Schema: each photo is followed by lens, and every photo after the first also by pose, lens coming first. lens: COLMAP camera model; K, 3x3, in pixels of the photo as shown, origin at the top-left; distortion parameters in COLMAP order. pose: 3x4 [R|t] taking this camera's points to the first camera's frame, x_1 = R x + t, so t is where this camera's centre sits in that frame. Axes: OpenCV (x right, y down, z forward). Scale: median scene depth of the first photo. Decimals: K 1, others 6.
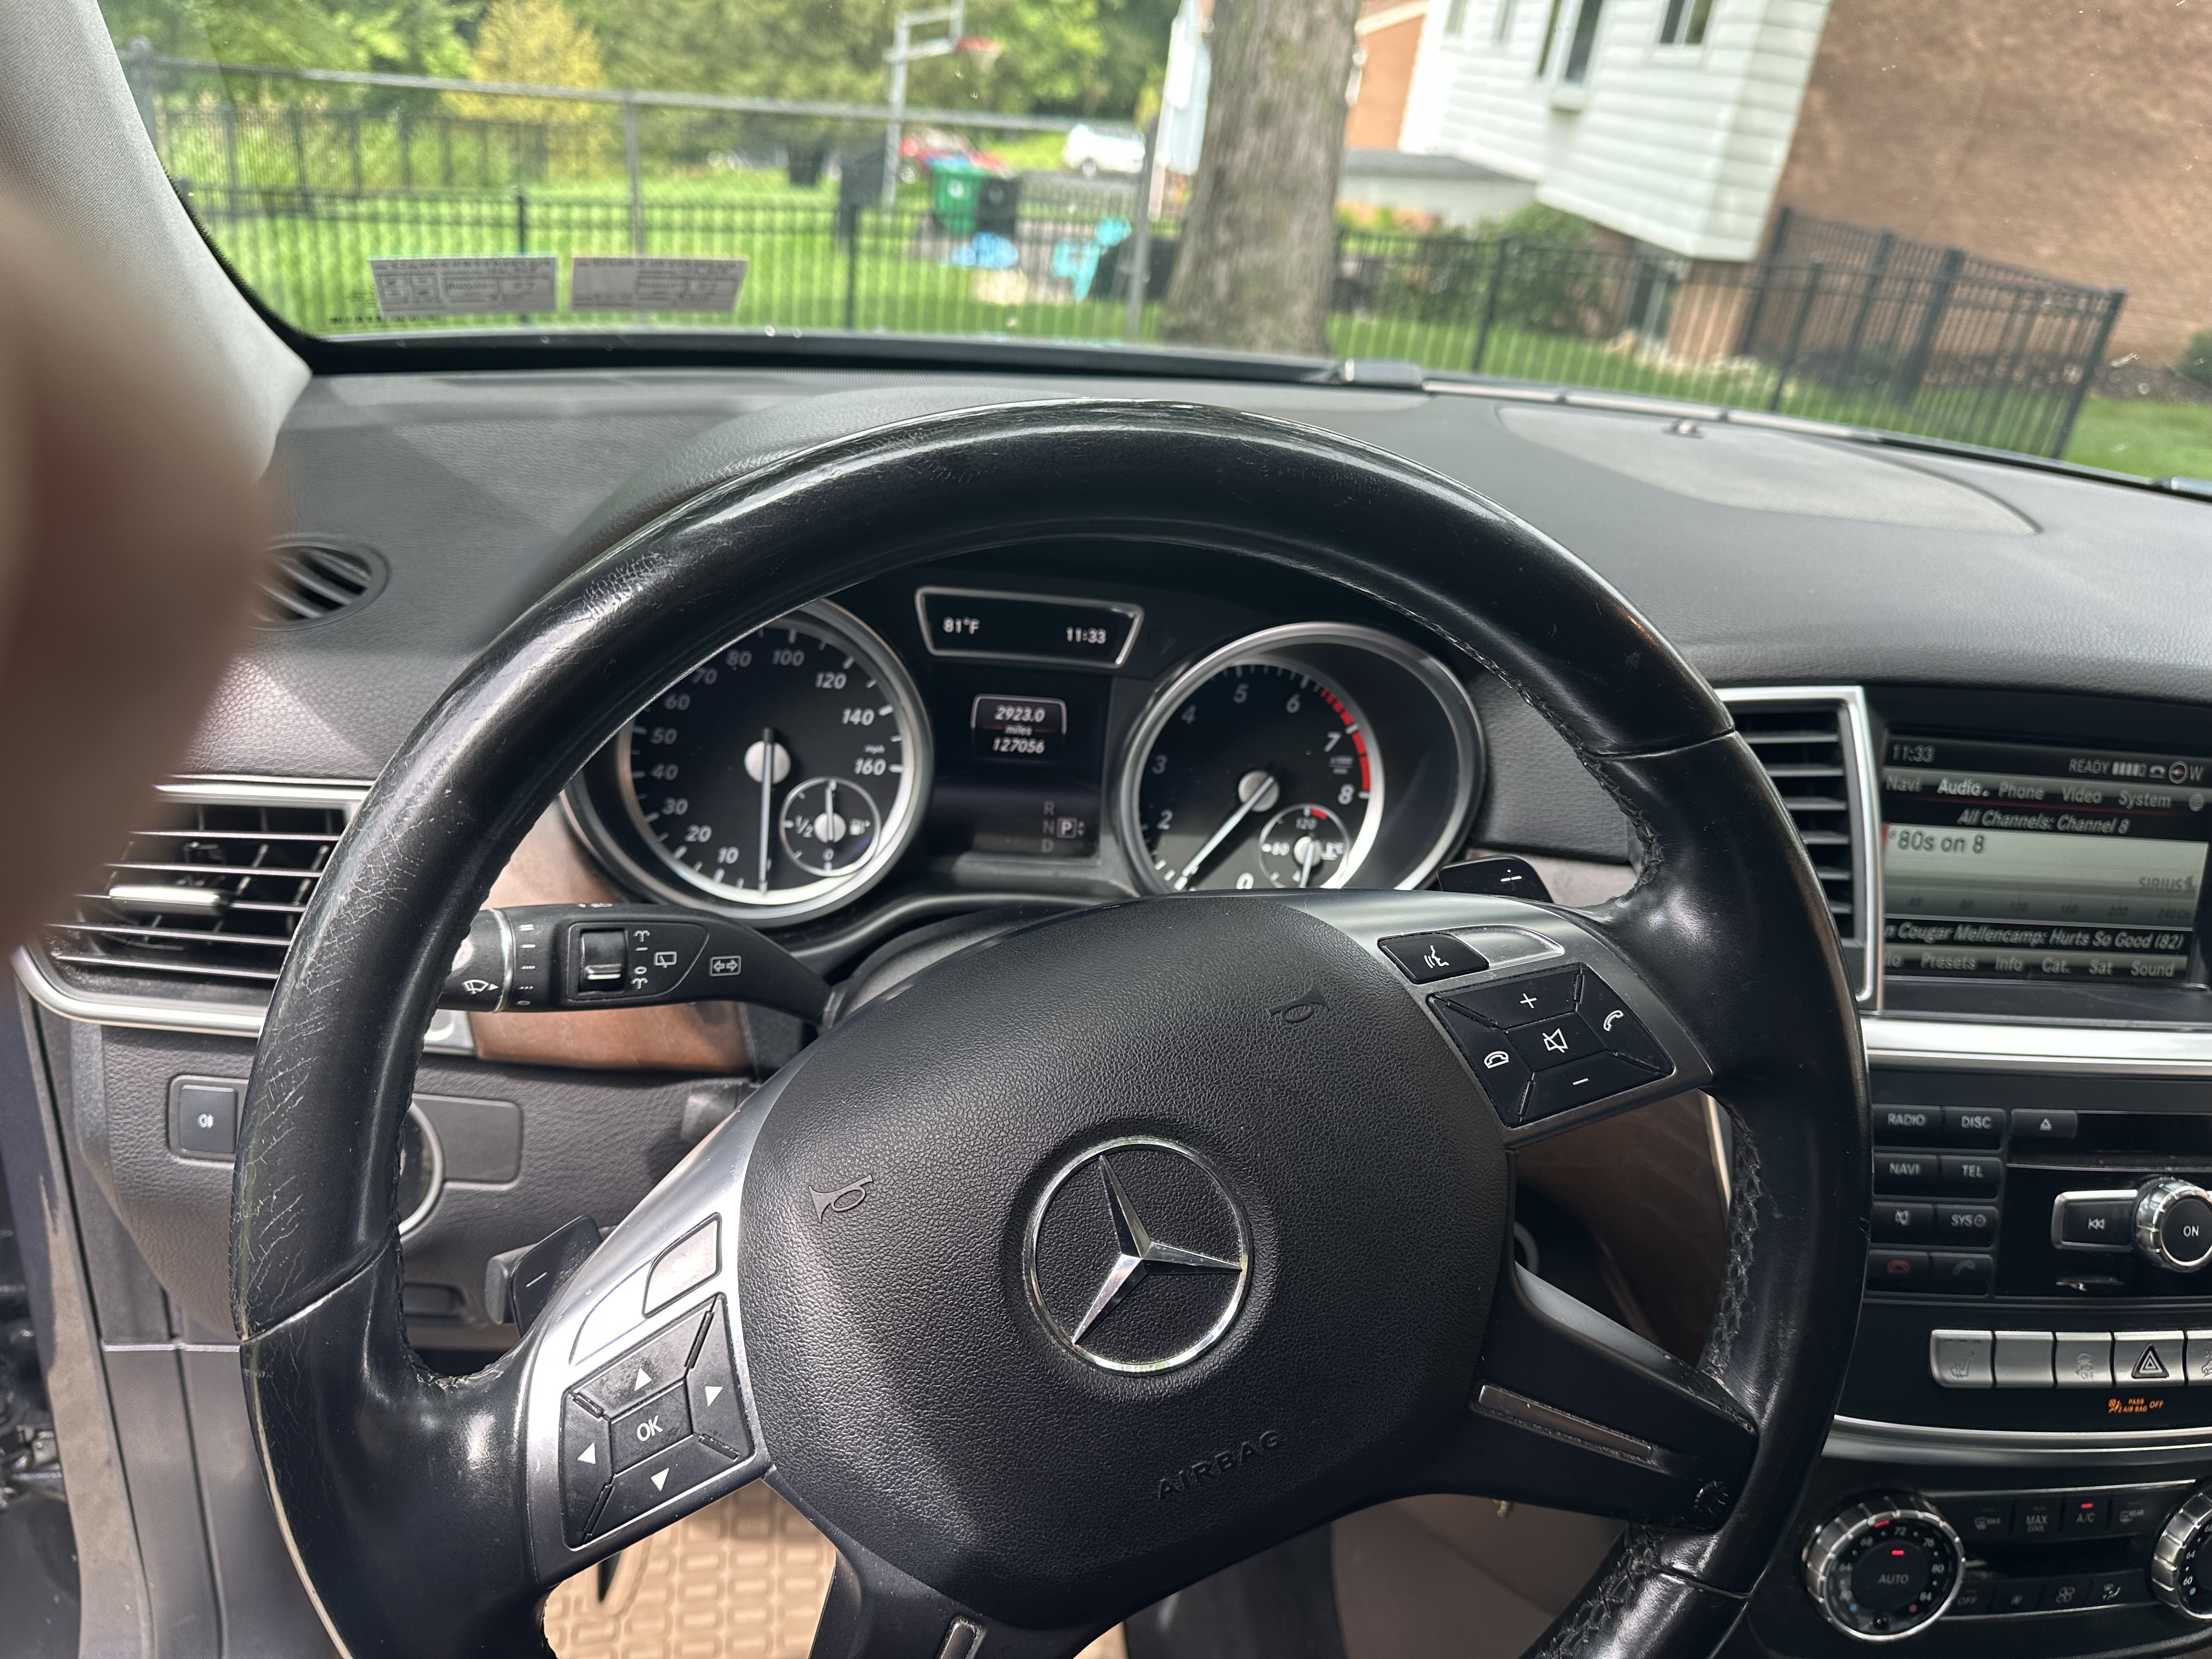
lens RADIAL K [[1577.7, 0, 1080.1], [0, 1577.7, 776.3], [0, 0, 1]] dist [0.032142, -0.037704]
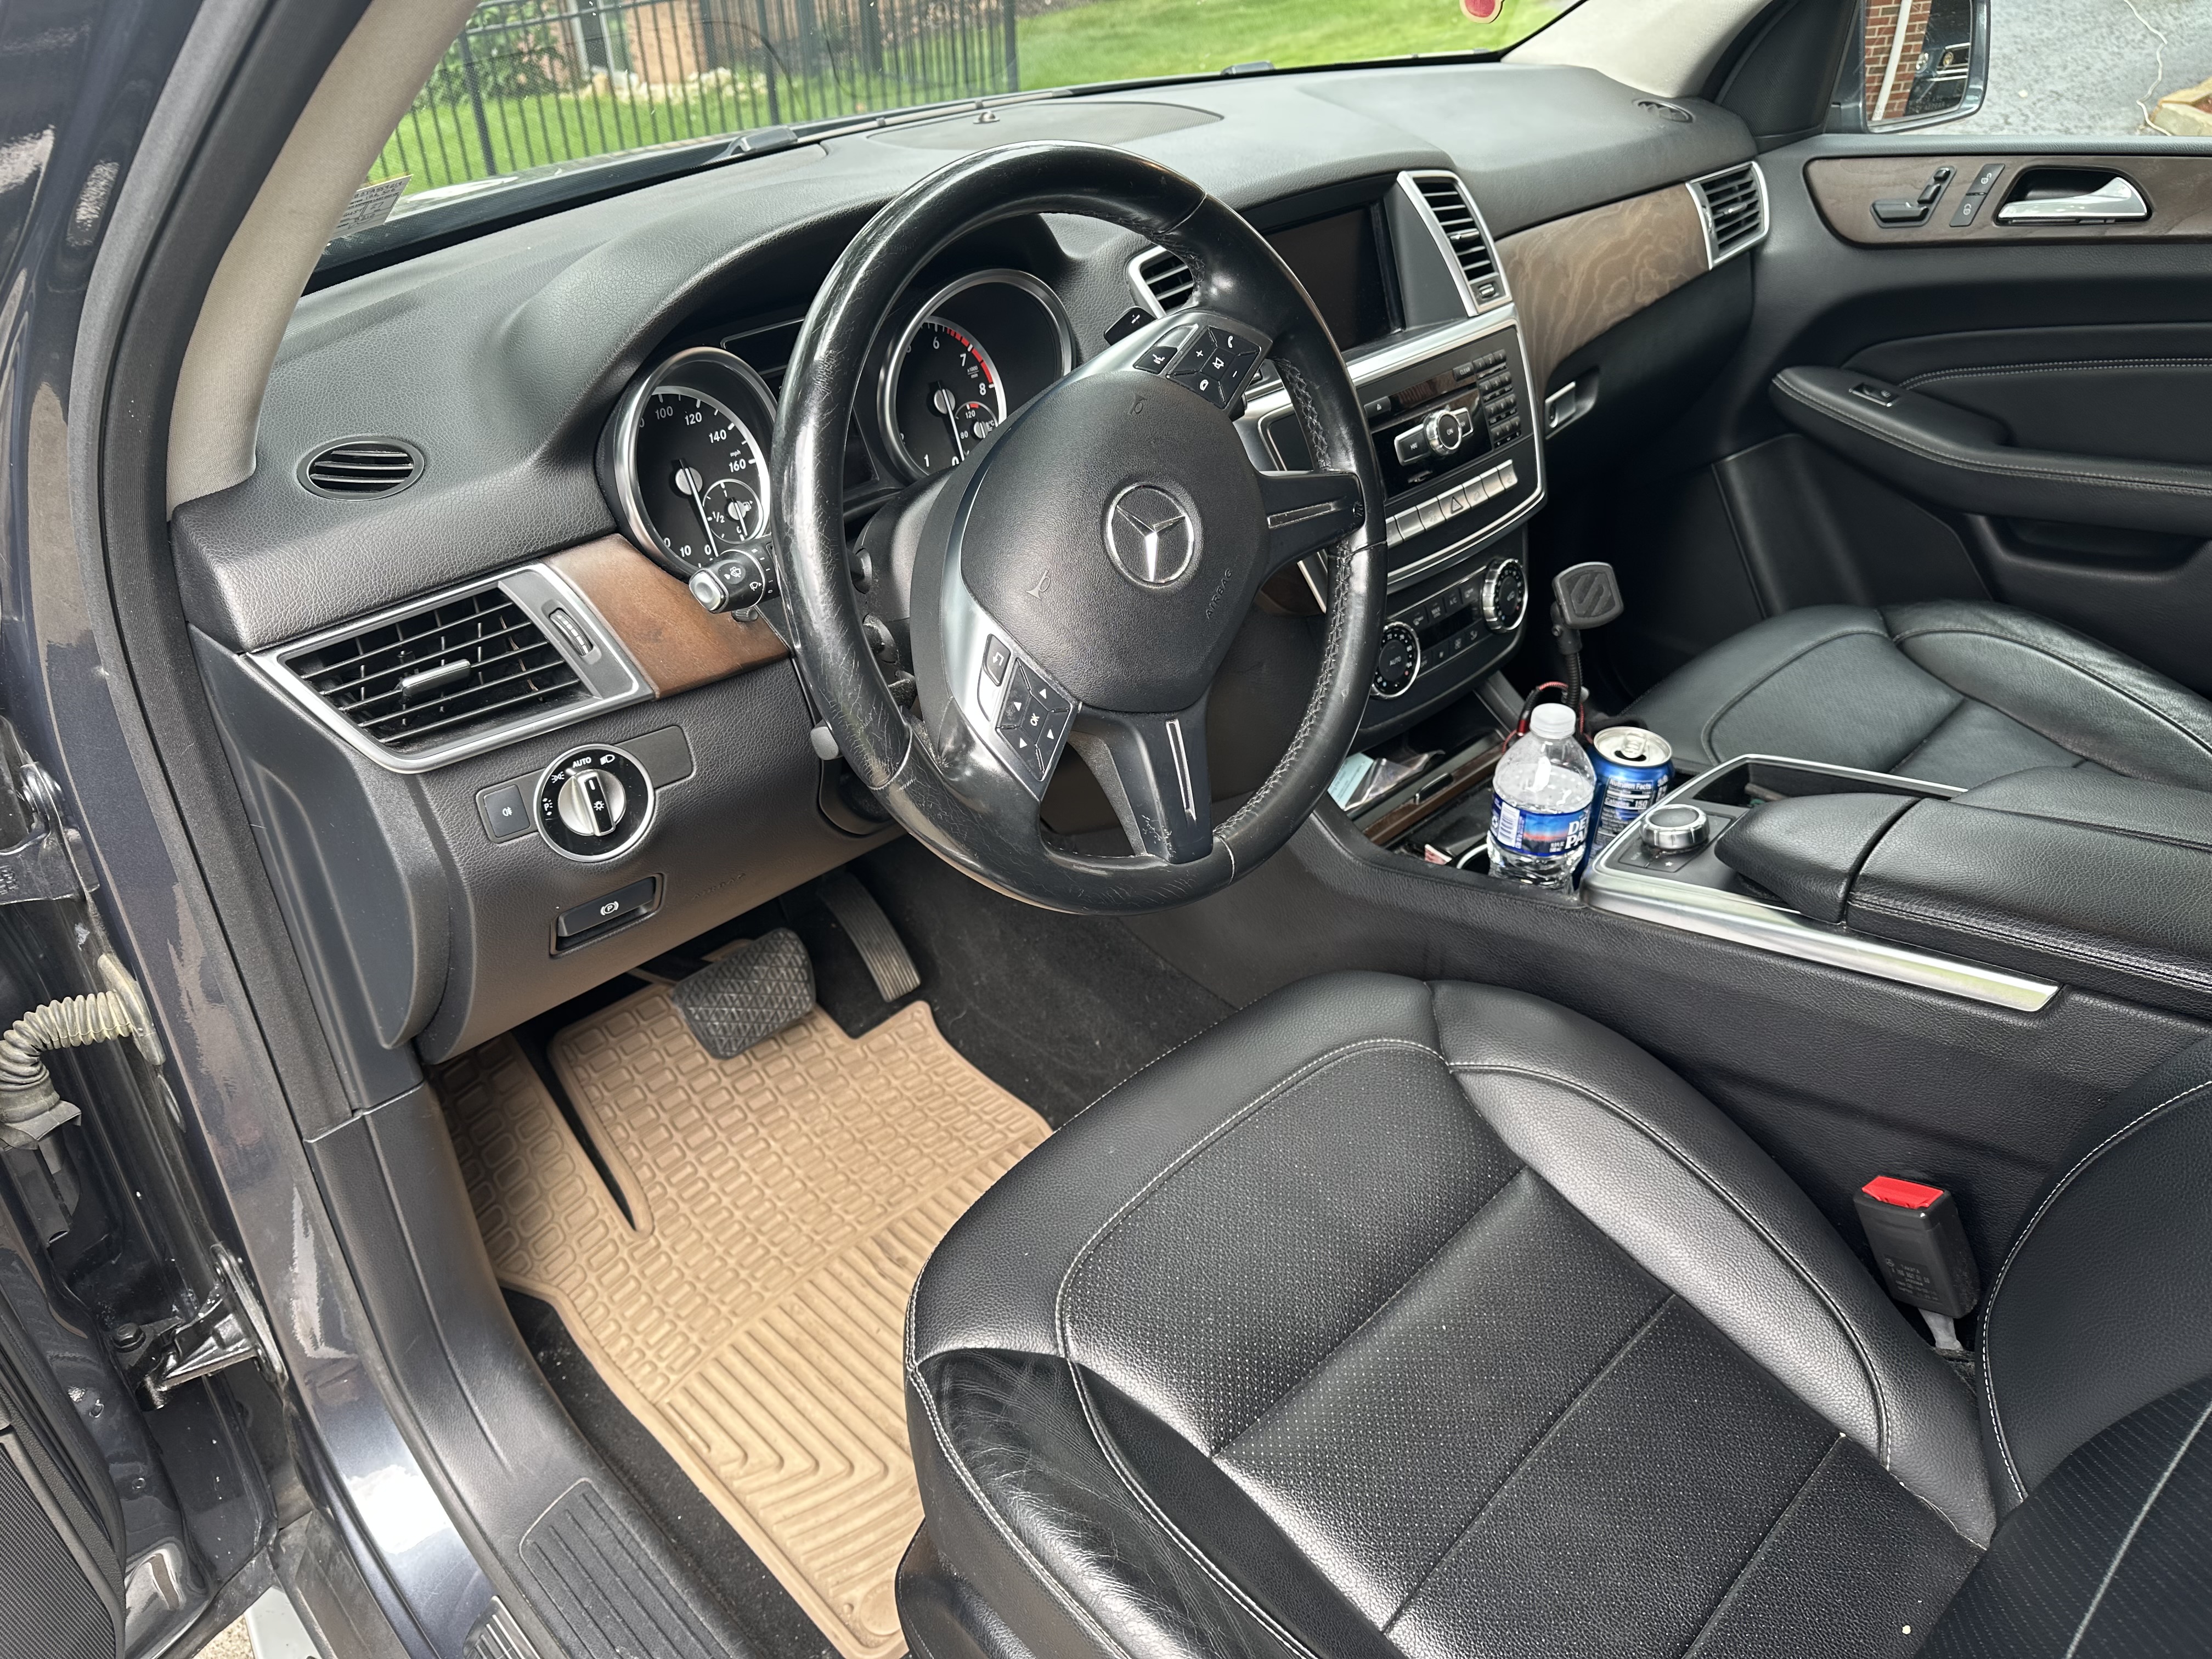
lens RADIAL K [[1577.7, 0, 1080.1], [0, 1577.7, 776.3], [0, 0, 1]] dist [0.032142, -0.037704]
pose [[0.801085, -0.436579, 0.409465, -0.641626], [0.376289, 0.899337, 0.222711, 0.049502], [-0.465478, -0.024333, 0.884725, -0.534131]]
